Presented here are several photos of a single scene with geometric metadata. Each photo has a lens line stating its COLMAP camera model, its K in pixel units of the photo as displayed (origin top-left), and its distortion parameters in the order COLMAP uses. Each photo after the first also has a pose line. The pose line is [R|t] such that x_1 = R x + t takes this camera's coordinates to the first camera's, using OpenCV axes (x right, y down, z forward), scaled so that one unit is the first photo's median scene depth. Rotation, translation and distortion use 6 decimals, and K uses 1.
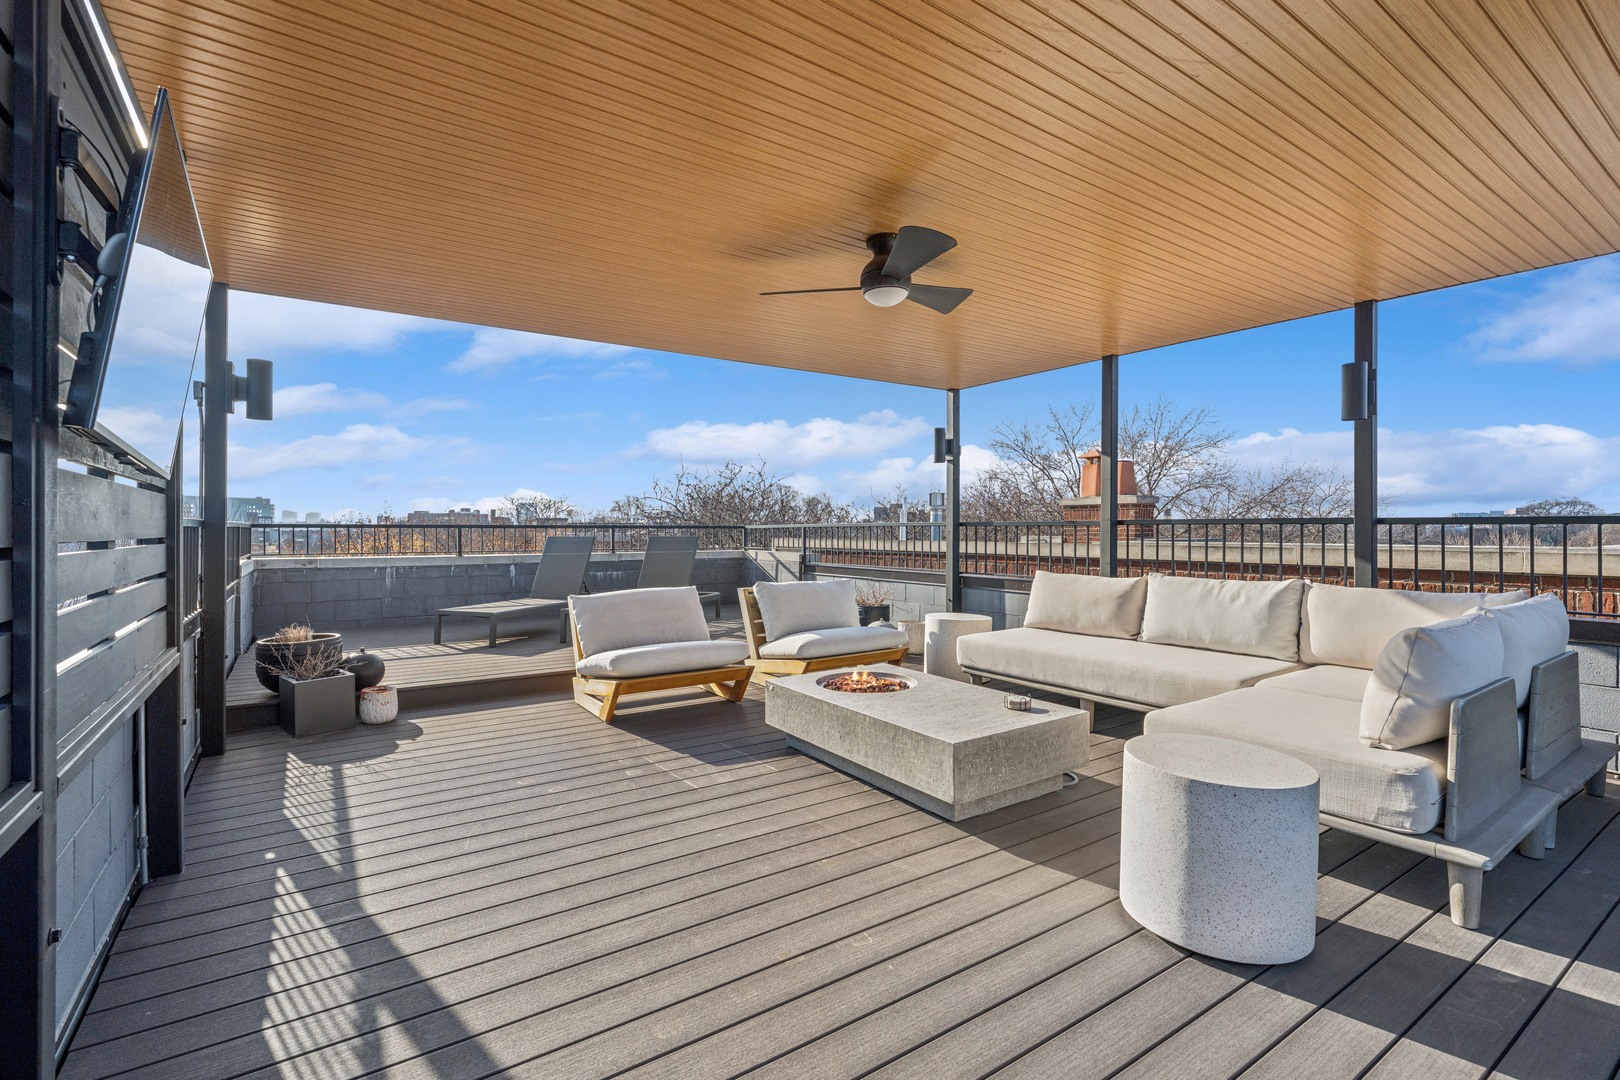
lens RADIAL K [[733.4, 0, 813.0], [0, 733.4, 534.0], [0, 0, 1]] dist [-0.001092, 0.000171]
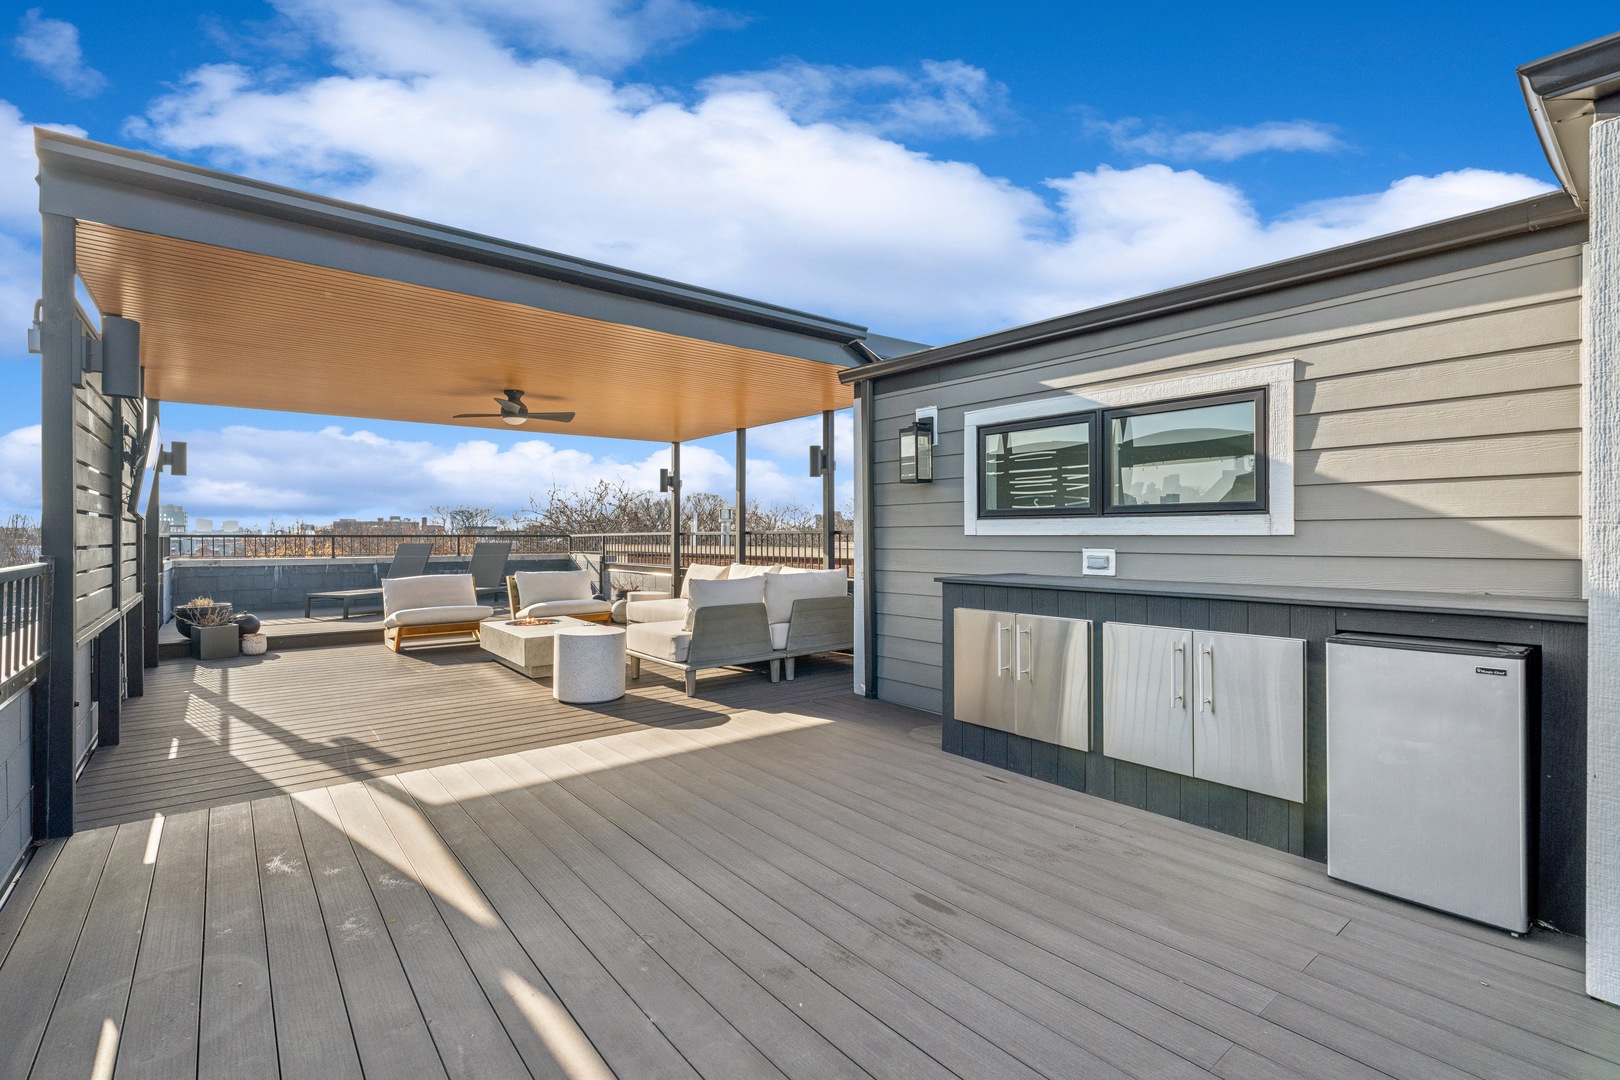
lens RADIAL K [[738.4, 0, 810.0], [0, 738.4, 540.0], [0, 0, 1]] dist [-0.001734, -0.000156]
pose [[0.997748, -0.002719, 0.067023, 0.373373], [0.002846, 0.999994, -0.001810, 0.002760], [-0.067018, 0.001996, 0.997750, -0.508282]]
